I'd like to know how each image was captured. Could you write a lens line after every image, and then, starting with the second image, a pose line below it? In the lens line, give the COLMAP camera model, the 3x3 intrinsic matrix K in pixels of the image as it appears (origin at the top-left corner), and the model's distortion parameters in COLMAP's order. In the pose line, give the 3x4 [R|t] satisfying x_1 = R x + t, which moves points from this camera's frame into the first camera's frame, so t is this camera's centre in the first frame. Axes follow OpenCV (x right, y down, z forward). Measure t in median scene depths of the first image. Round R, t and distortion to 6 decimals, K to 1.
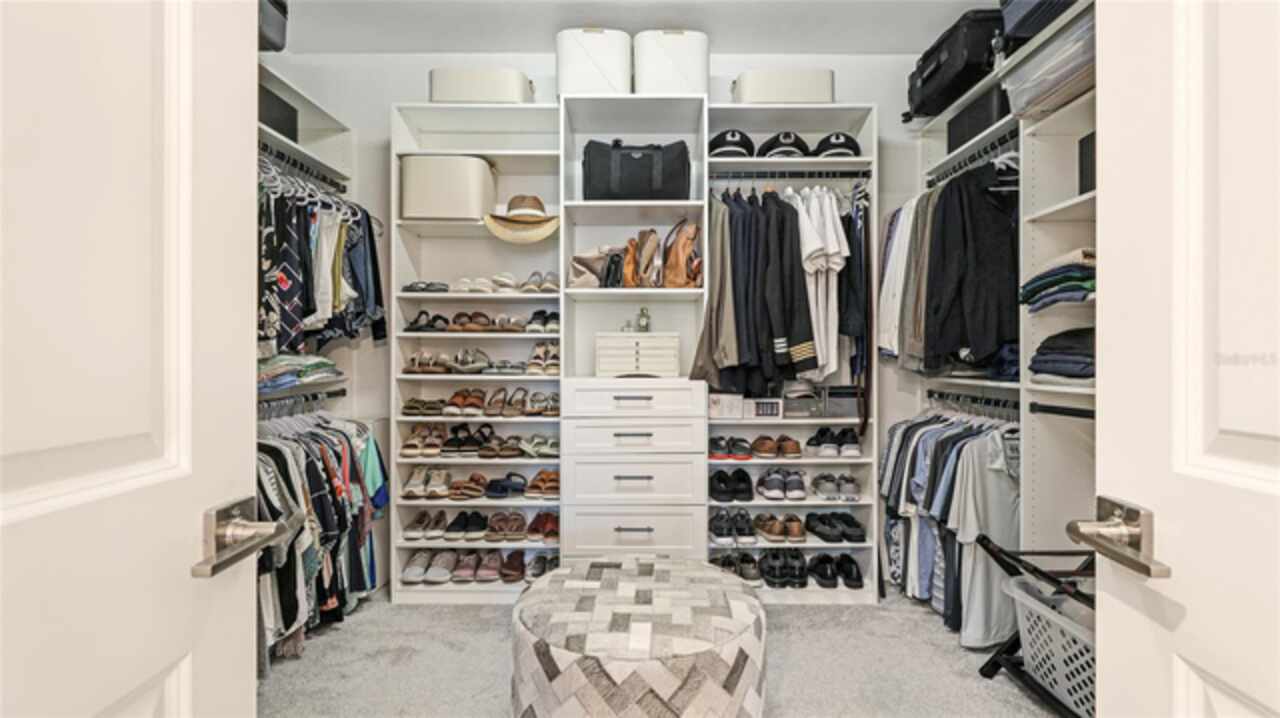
lens RADIAL K [[574.5, 0, 644.1], [0, 574.5, 357.5], [0, 0, 1]] dist [-0.004336, -0.000113]
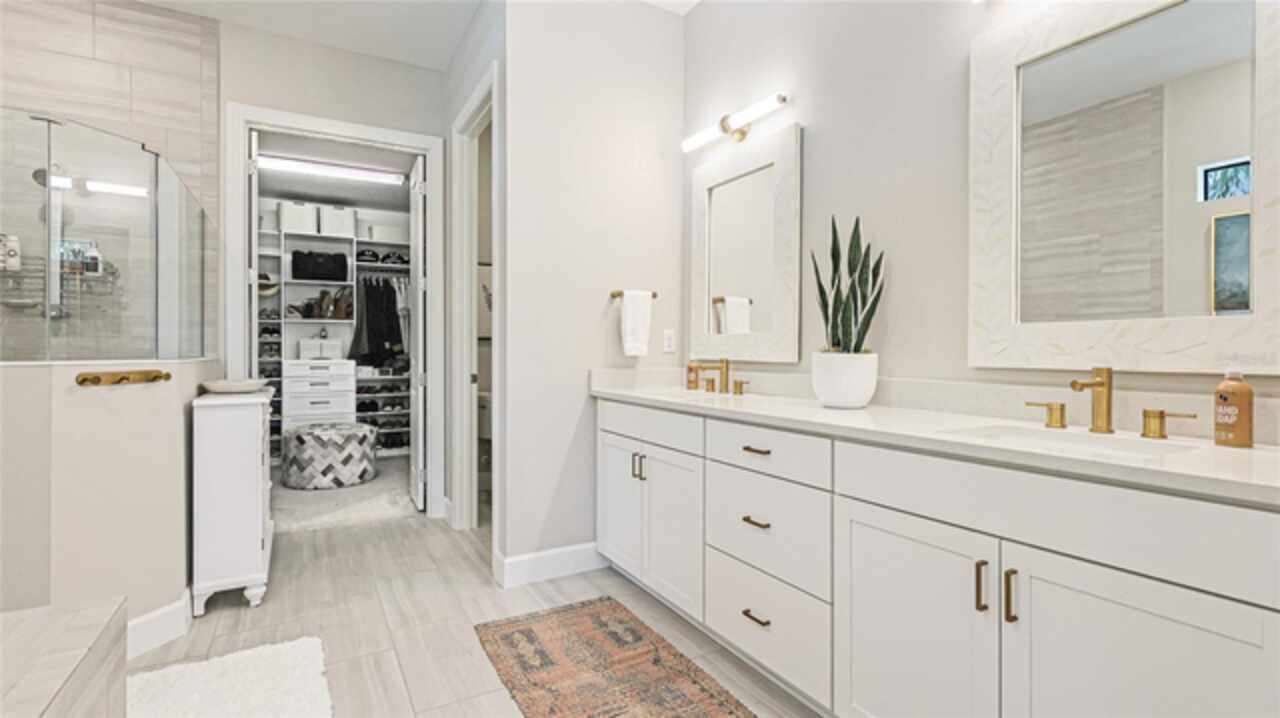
lens RADIAL K [[574.5, 0, 646.7], [0, 574.5, 346.9], [0, 0, 1]] dist [-0.004336, -0.000113]
pose [[0.846113, -0.001181, 0.533002, -0.130320], [0.004734, 0.999975, -0.005300, 0.005601], [-0.532983, 0.007008, 0.846097, -1.579977]]
